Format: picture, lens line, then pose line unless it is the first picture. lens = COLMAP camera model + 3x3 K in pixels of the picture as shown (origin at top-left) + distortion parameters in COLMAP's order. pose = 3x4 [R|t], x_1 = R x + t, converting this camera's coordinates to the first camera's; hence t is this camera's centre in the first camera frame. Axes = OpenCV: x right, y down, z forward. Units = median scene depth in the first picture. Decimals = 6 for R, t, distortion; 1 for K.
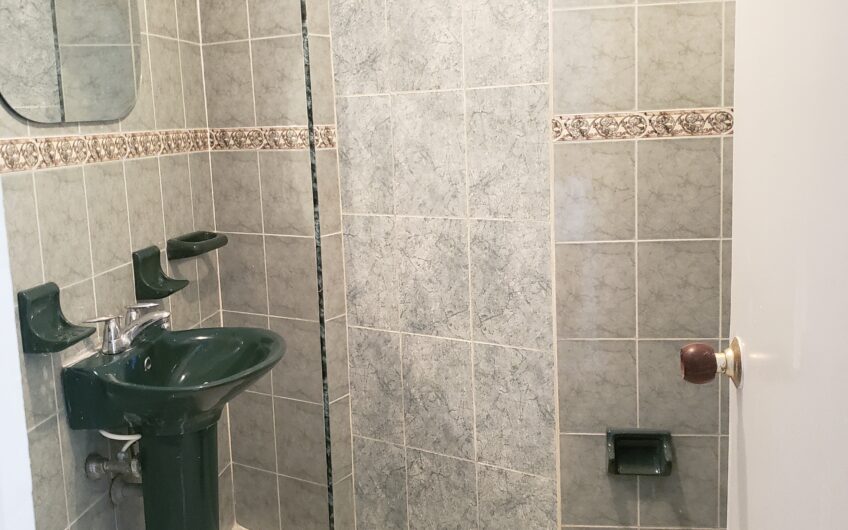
lens RADIAL K [[900.9, 0, 420.5], [0, 900.9, 252.0], [0, 0, 1]] dist [0.255484, -0.801752]
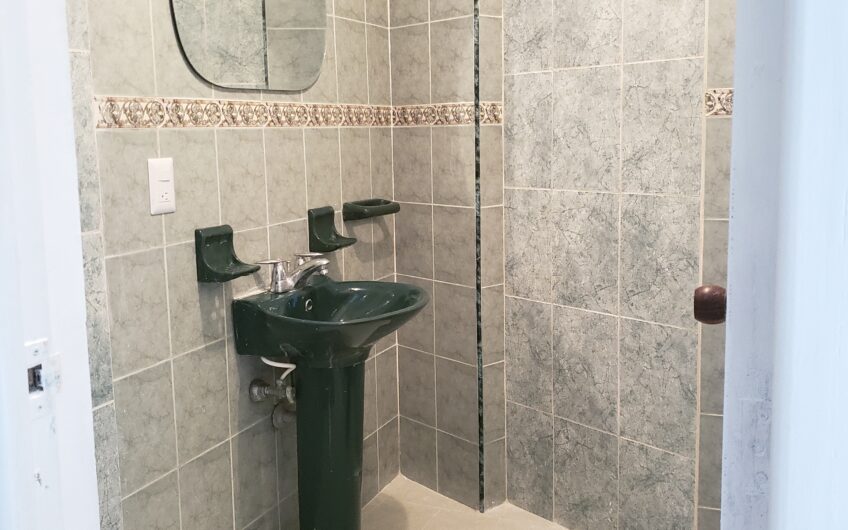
lens RADIAL K [[900.9, 0, 420.5], [0, 900.9, 252.0], [0, 0, 1]] dist [0.255484, -0.801752]
pose [[0.961568, 0.057028, -0.268579, 0.113422], [-0.058447, 0.998287, 0.002717, 0.038005], [0.268274, 0.013085, 0.963254, -0.038055]]
